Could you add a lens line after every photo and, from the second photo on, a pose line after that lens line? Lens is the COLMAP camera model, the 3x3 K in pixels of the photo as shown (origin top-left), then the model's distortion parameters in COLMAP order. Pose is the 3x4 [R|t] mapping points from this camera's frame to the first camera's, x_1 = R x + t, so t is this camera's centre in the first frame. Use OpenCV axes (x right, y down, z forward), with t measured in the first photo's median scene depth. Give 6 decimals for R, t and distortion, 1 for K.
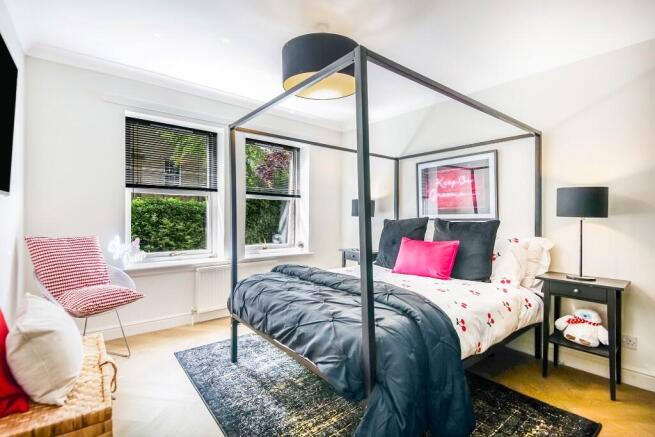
lens RADIAL K [[304.2, 0, 328.0], [0, 304.2, 213.6], [0, 0, 1]] dist [-0.002289, -0.000438]
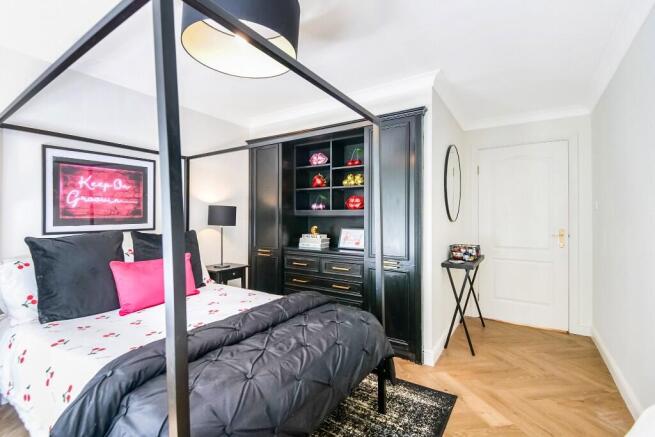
lens RADIAL K [[304.2, 0, 327.1], [0, 304.2, 218.6], [0, 0, 1]] dist [-0.002289, -0.000438]
pose [[-0.300229, 0.004068, 0.953859, -0.538189], [0.000211, 0.999991, -0.004198, -0.010844], [-0.953867, -0.001059, -0.300227, 0.693585]]
